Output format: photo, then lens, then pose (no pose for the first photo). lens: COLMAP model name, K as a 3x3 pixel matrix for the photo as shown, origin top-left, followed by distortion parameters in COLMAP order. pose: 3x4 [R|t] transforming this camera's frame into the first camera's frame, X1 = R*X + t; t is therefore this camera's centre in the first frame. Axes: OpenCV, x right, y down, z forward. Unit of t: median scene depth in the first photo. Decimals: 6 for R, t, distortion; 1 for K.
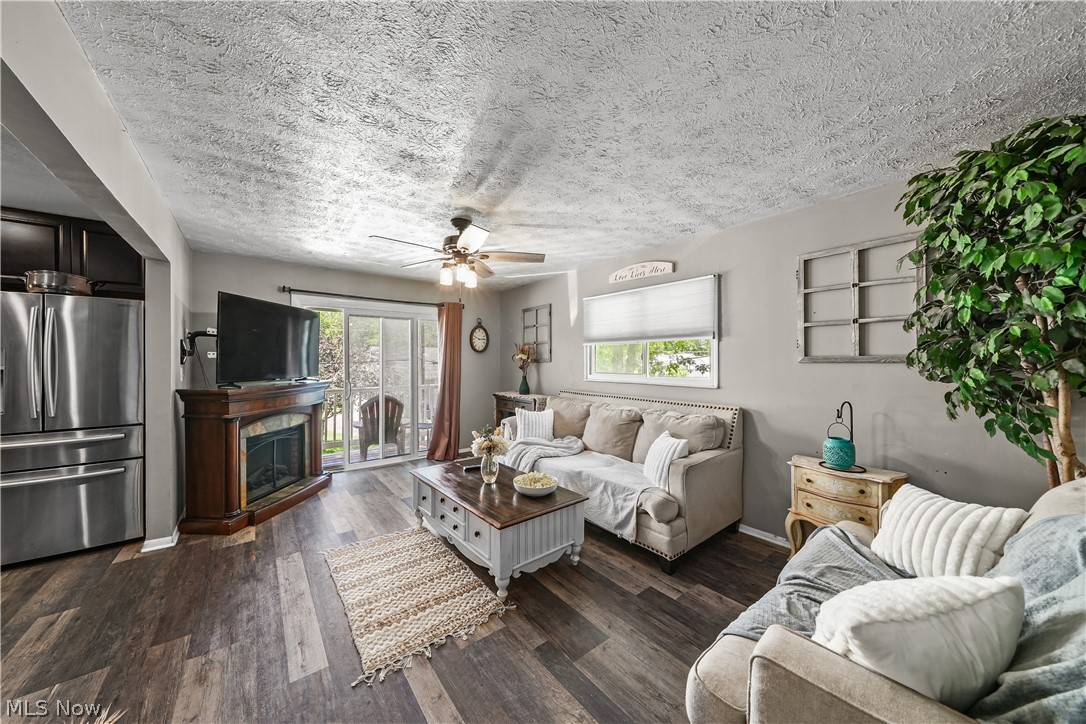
lens RADIAL K [[374.1, 0, 542.5], [0, 374.1, 362.7], [0, 0, 1]] dist [-0.004264, 0.001129]
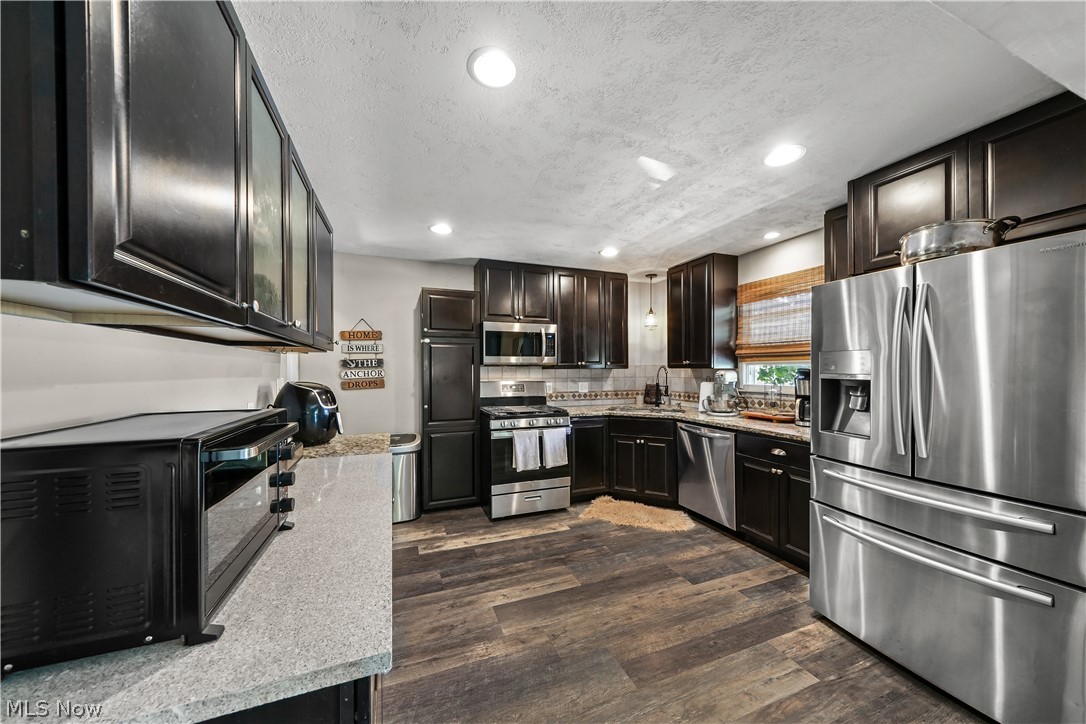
lens RADIAL K [[374.1, 0, 531.8], [0, 374.1, 369.1], [0, 0, 1]] dist [-0.004264, 0.001129]
pose [[-0.299179, 0.005562, -0.954181, -0.408446], [0.000622, 0.999984, 0.005635, -0.003268], [0.954197, 0.001093, -0.299178, 0.433293]]
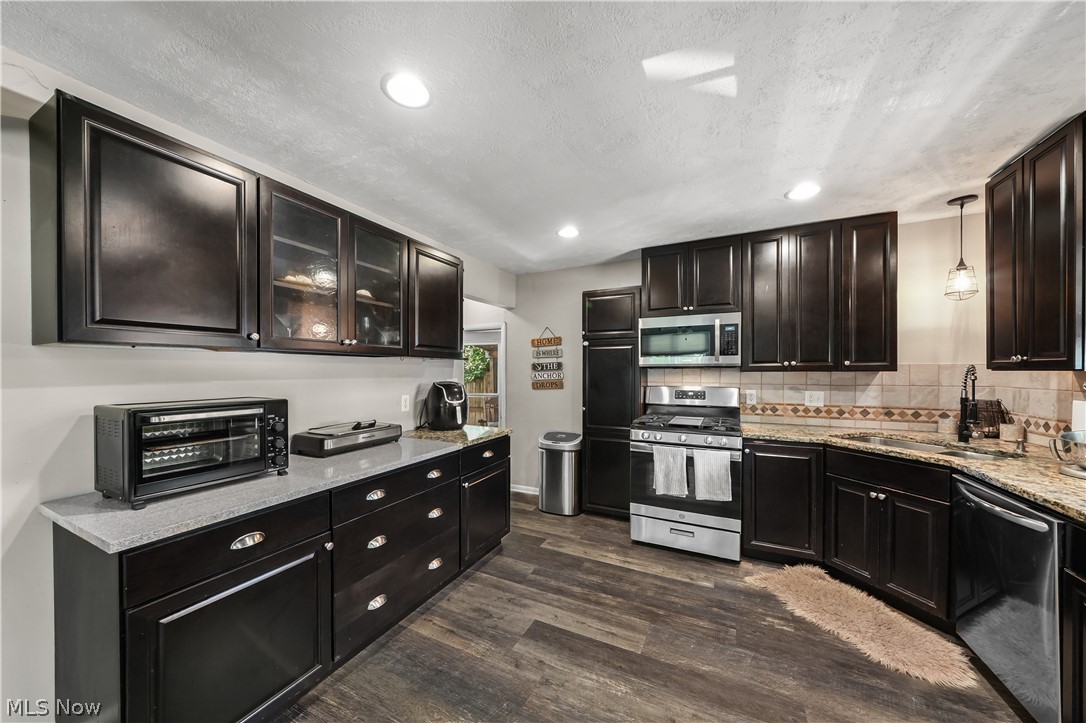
lens RADIAL K [[374.1, 0, 542.8], [0, 374.1, 373.3], [0, 0, 1]] dist [-0.004264, 0.001129]
pose [[-0.901751, 0.008443, -0.432174, -0.758816], [0.004557, 0.999939, 0.010028, -0.004556], [0.432232, 0.007074, -0.901735, 0.746618]]
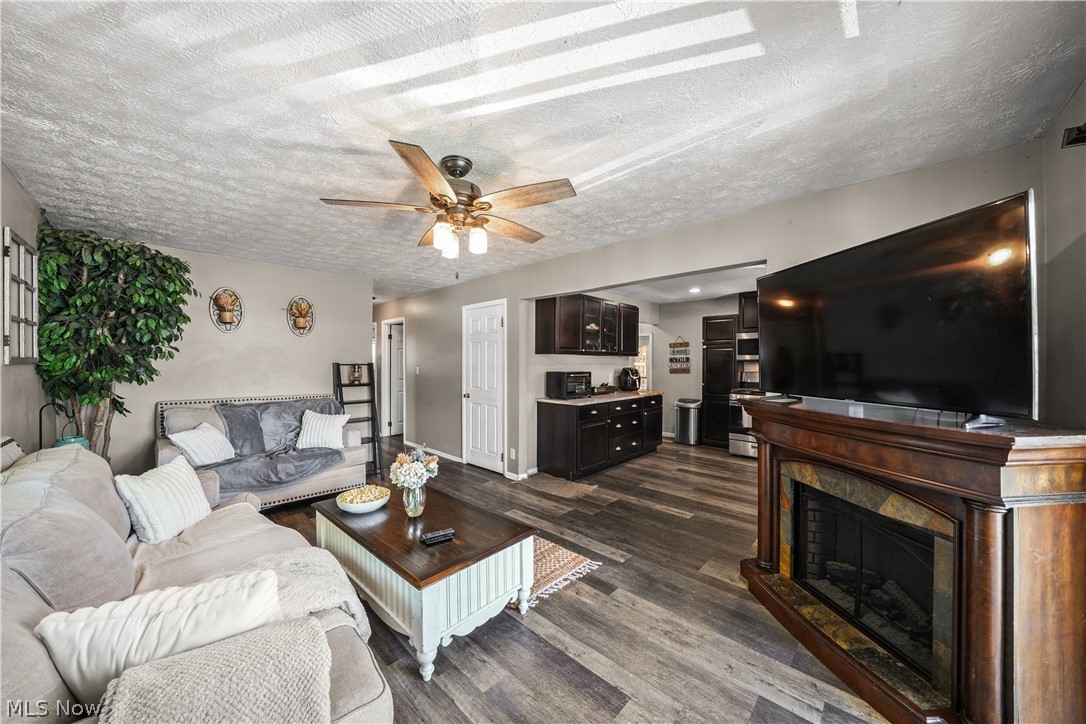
lens RADIAL K [[374.1, 0, 544.0], [0, 374.1, 362.6], [0, 0, 1]] dist [-0.004264, 0.001129]
pose [[-0.988888, 0.000402, -0.148665, -0.256148], [-0.000156, 0.999993, 0.003738, -0.007159], [0.148666, 0.003720, -0.988881, 1.572836]]
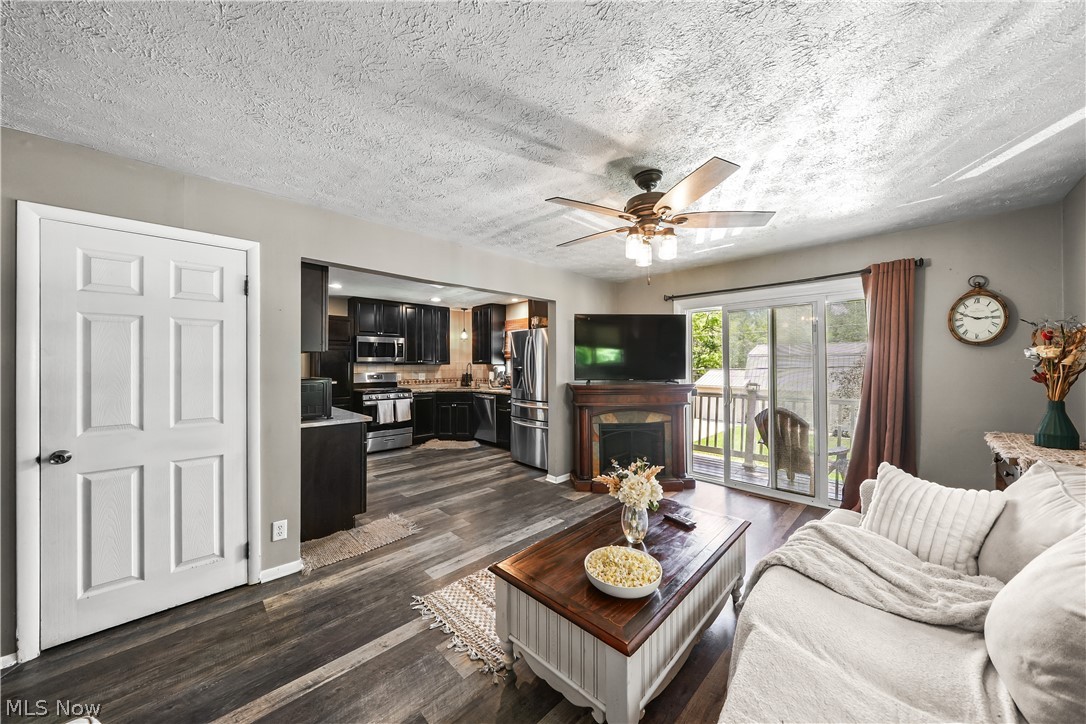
lens RADIAL K [[374.1, 0, 537.2], [0, 374.1, 364.2], [0, 0, 1]] dist [-0.004264, 0.001129]
pose [[0.103098, 0.003144, -0.994666, 0.454940], [0.000040, 0.999995, 0.003165, -0.006333], [0.994671, -0.000366, 0.103097, 0.644795]]
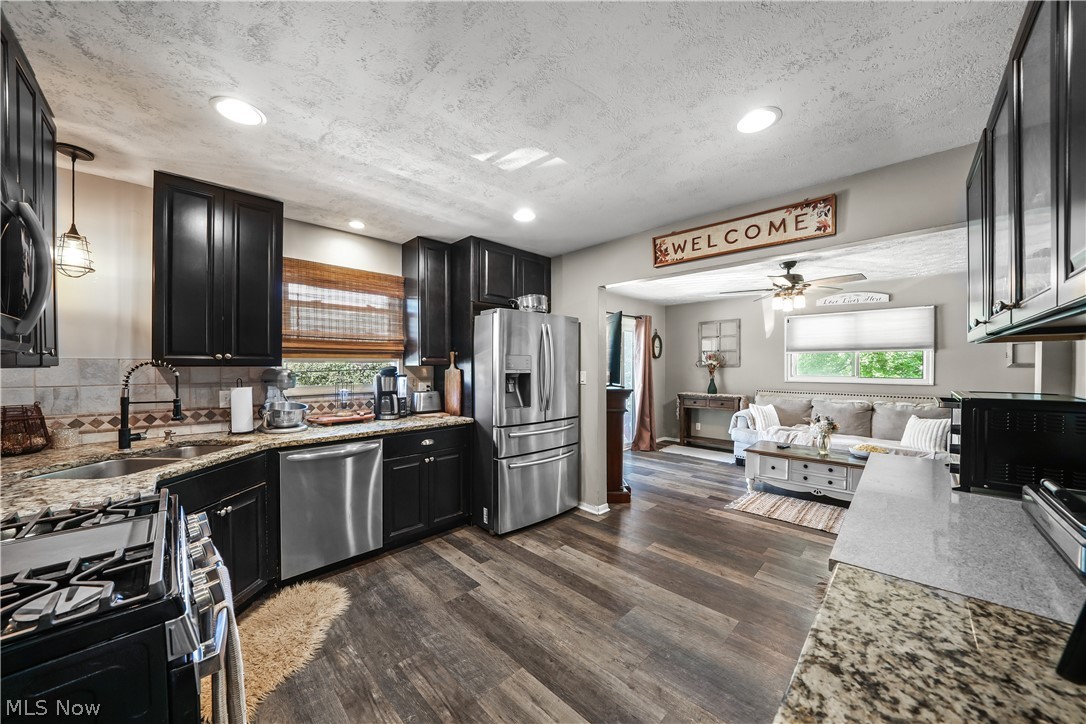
lens RADIAL K [[374.1, 0, 544.1], [0, 374.1, 369.2], [0, 0, 1]] dist [-0.004264, 0.001129]
pose [[0.991896, 0.001083, 0.127045, -1.164707], [-0.001898, 0.999978, 0.006289, 0.000648], [-0.127036, -0.006479, 0.991877, -0.210601]]
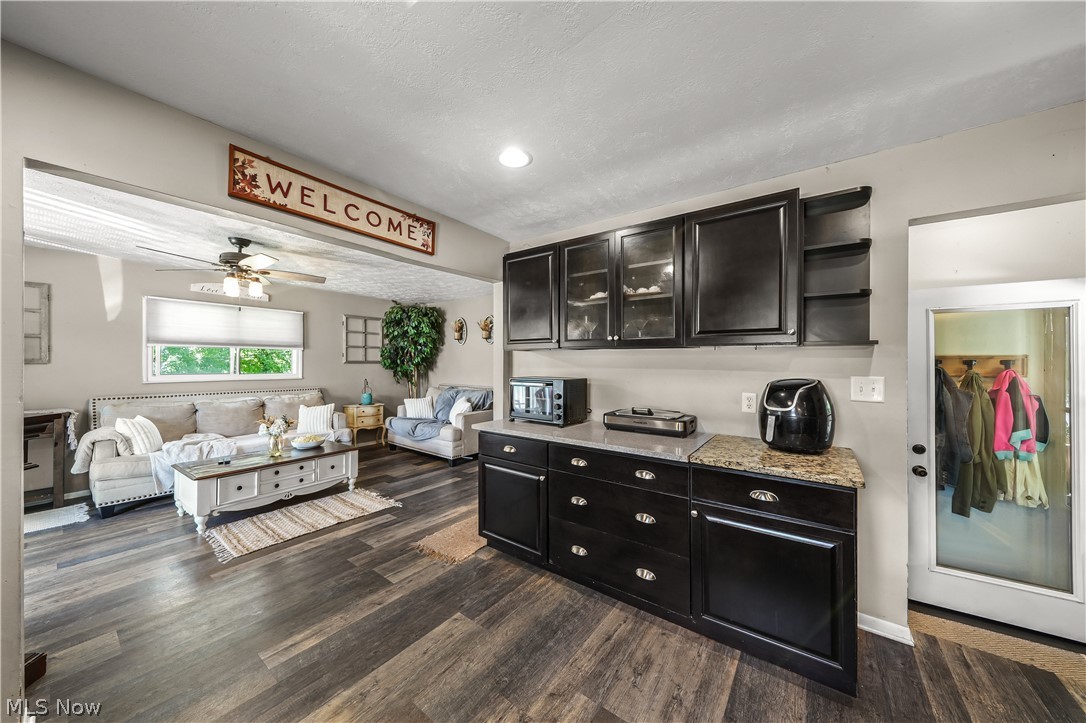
lens RADIAL K [[374.1, 0, 535.3], [0, 374.1, 356.7], [0, 0, 1]] dist [-0.004264, 0.001129]
pose [[-0.256110, 0.017321, 0.966492, -1.417357], [0.000836, 0.999843, -0.017697, 0.000415], [-0.966647, -0.003725, -0.256084, 0.391612]]
